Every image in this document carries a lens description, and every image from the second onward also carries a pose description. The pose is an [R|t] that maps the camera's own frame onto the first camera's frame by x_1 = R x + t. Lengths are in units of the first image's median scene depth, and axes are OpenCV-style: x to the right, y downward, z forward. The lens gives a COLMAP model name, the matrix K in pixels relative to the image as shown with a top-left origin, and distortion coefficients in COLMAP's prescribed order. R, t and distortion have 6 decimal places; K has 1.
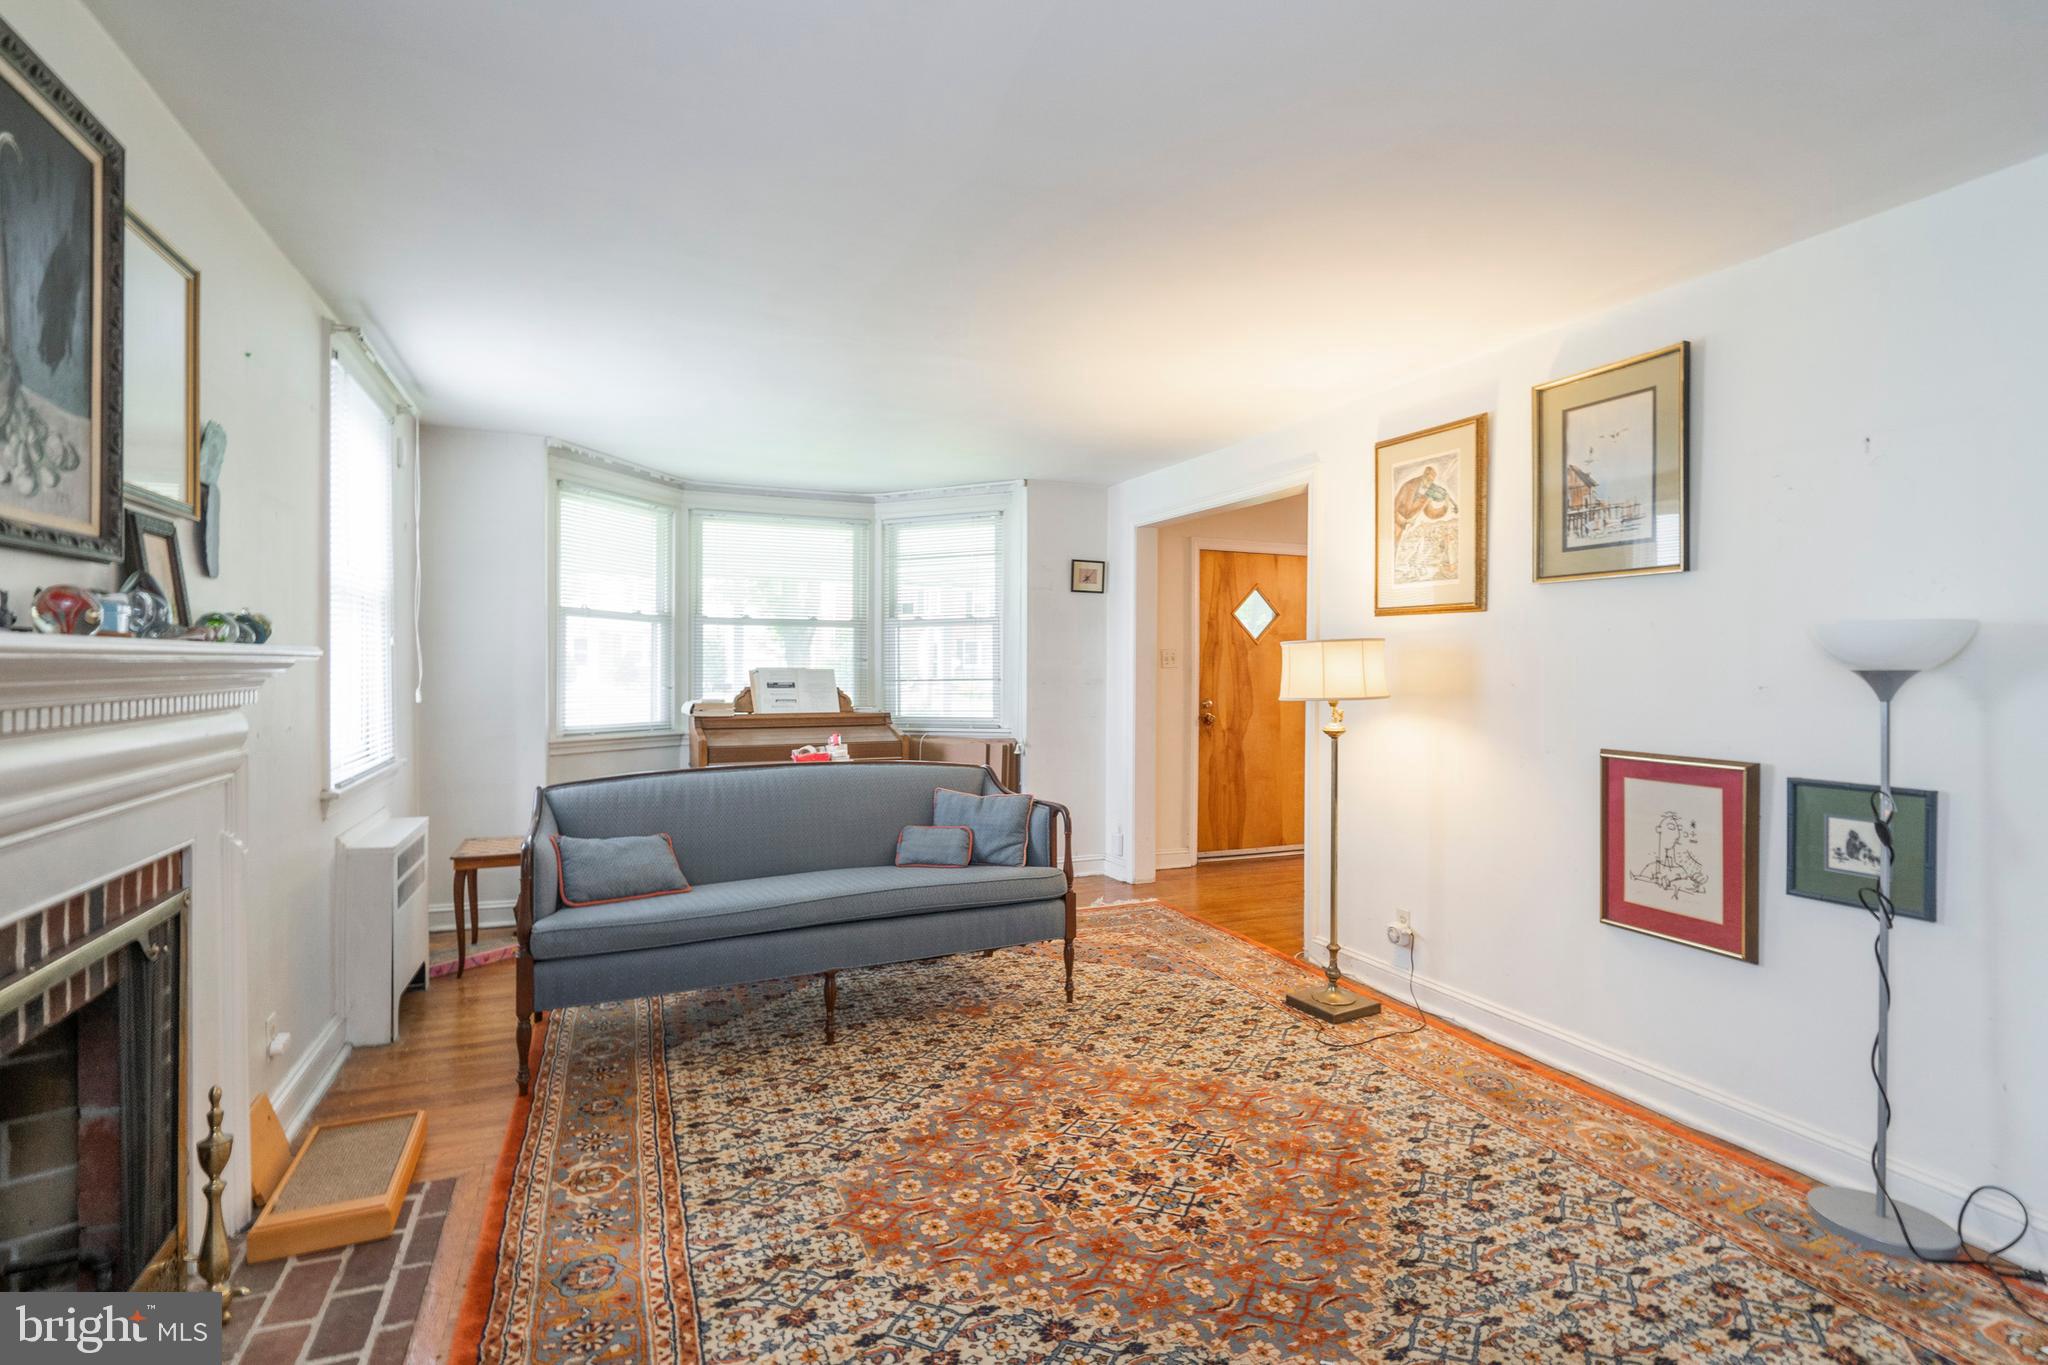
lens RADIAL K [[980.3, 0, 1023.4], [0, 980.3, 672.9], [0, 0, 1]] dist [-0.002998, 0.000367]
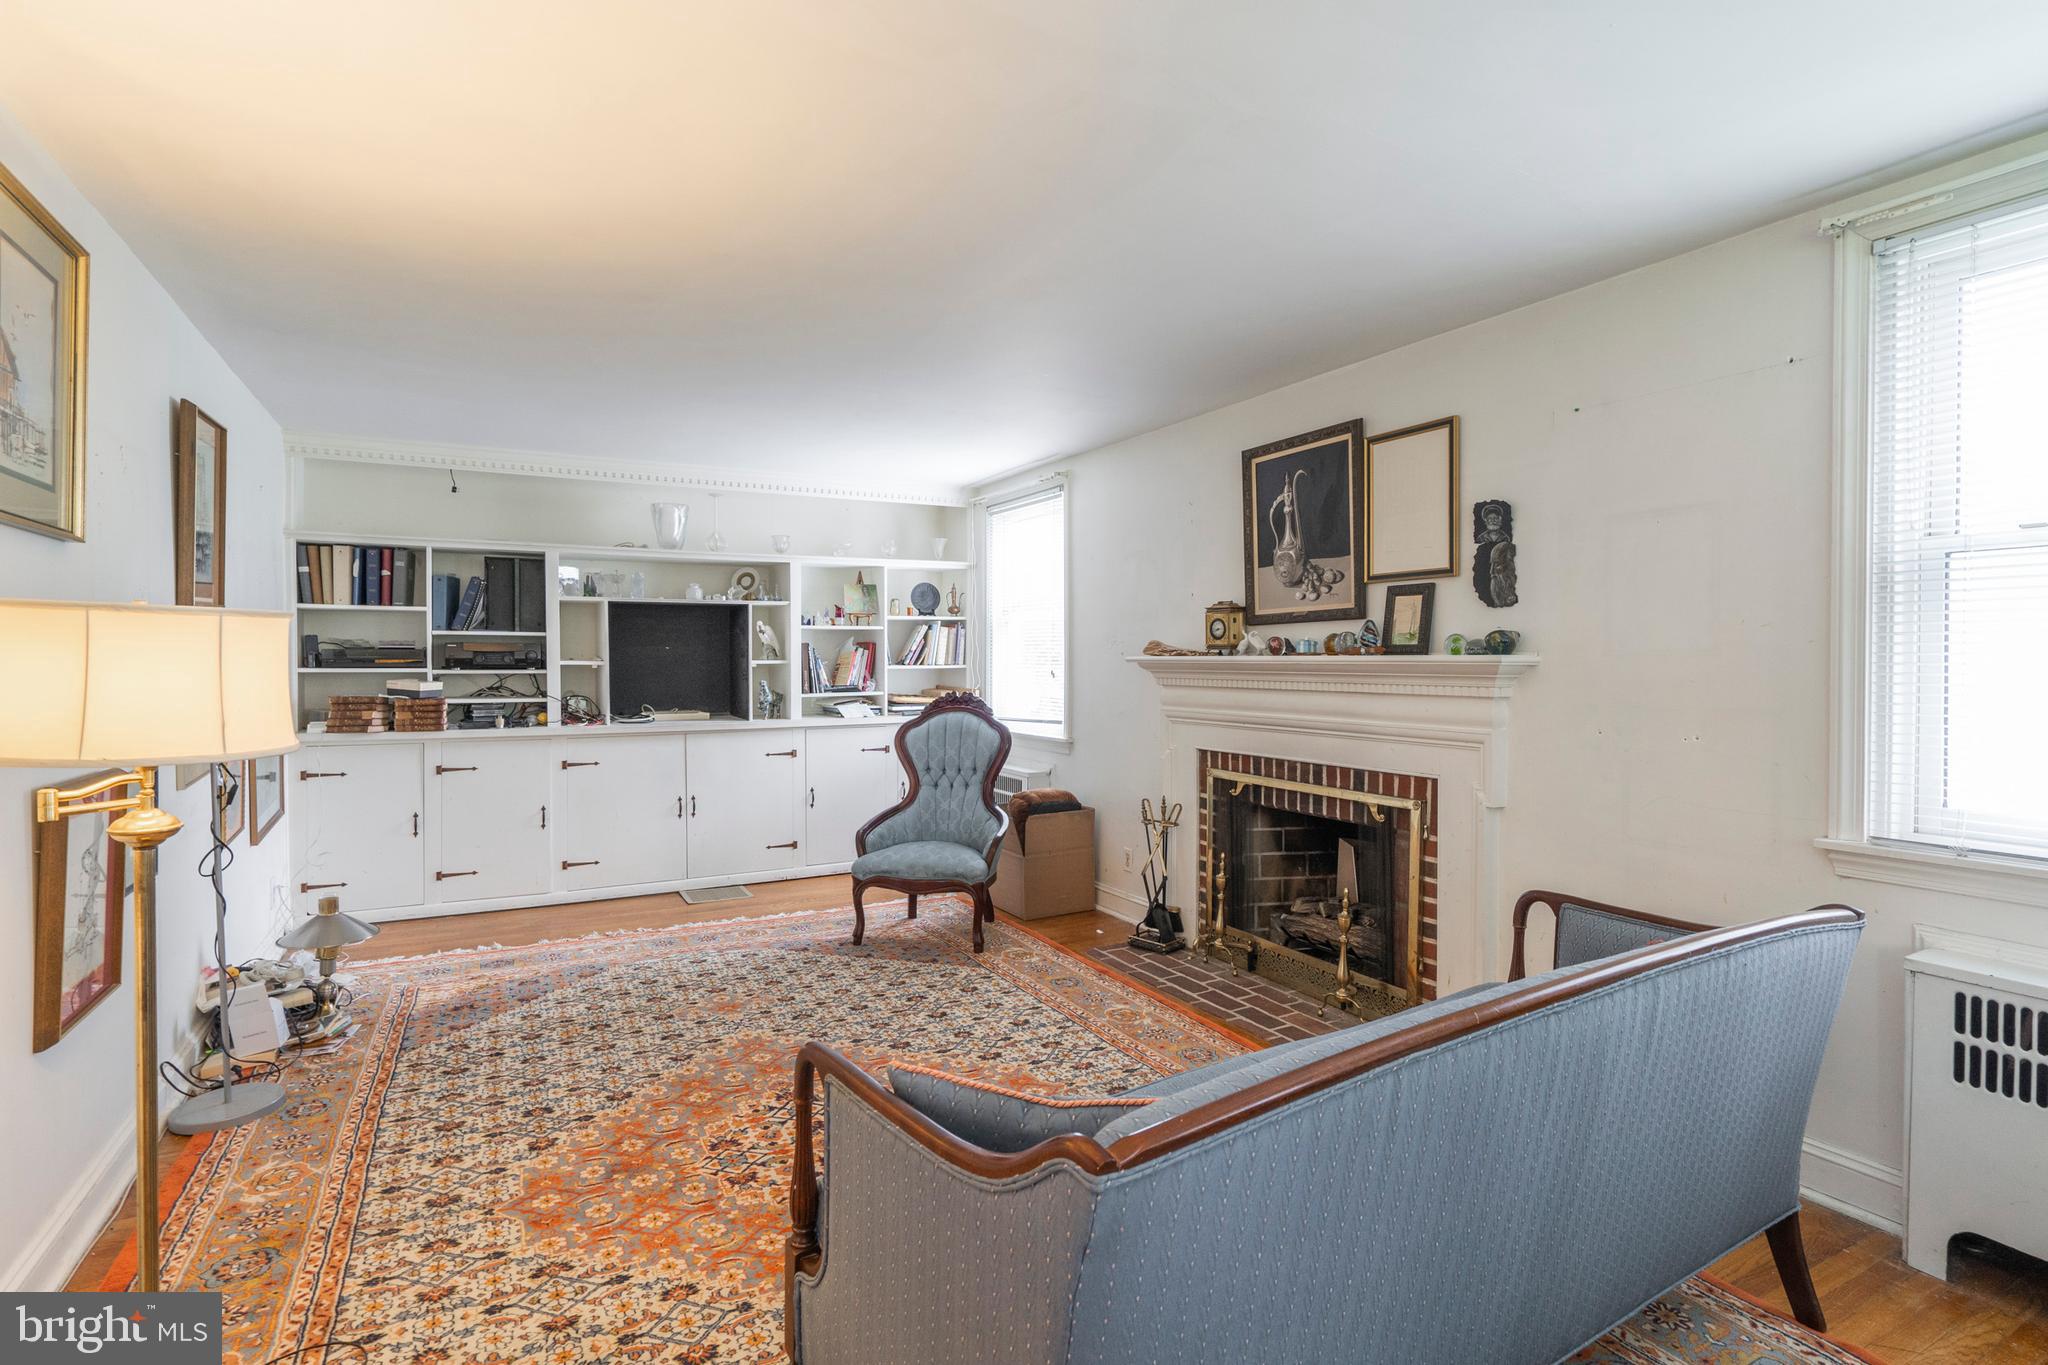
lens RADIAL K [[1012.3, 0, 1018.8], [0, 1012.3, 652.9], [0, 0, 1]] dist [-0.000449, 0.000273]
pose [[-0.995481, -0.008293, -0.094603, 0.000131], [-0.008562, 0.999960, 0.002440, -0.021341], [0.094579, 0.003239, -0.995512, 1.750185]]
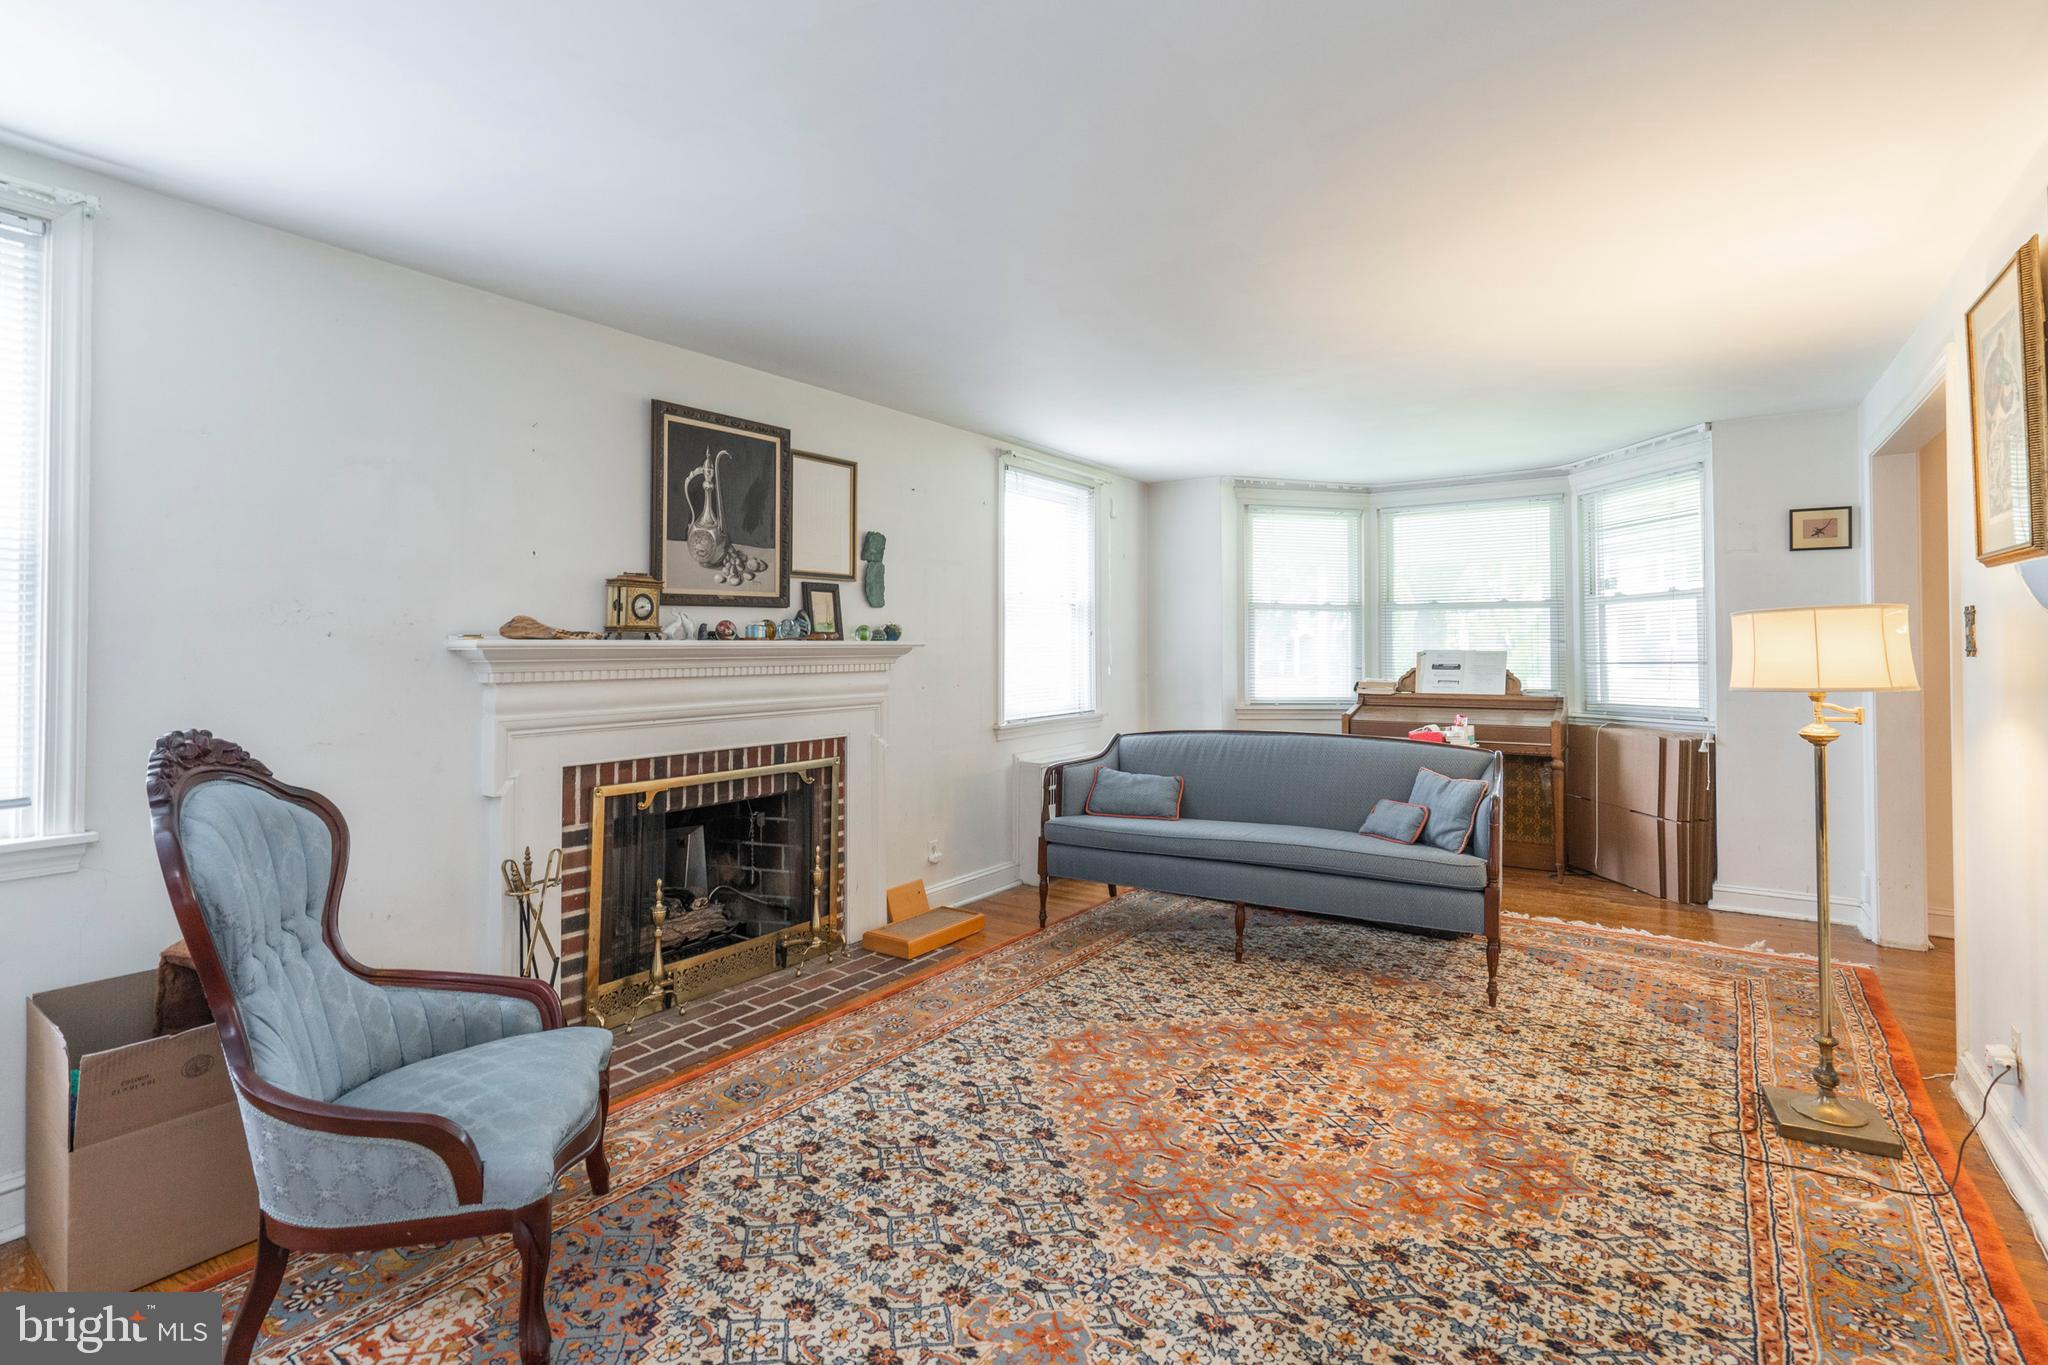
lens RADIAL K [[949.4, 0, 1018.4], [0, 949.4, 614.9], [0, 0, 1]] dist [-0.003800, 0.000627]
pose [[0.525349, -0.036446, -0.850106, 0.728967], [-0.000224, 0.999076, -0.042971, 0.001583], [0.850887, 0.022765, 0.524855, 0.159978]]
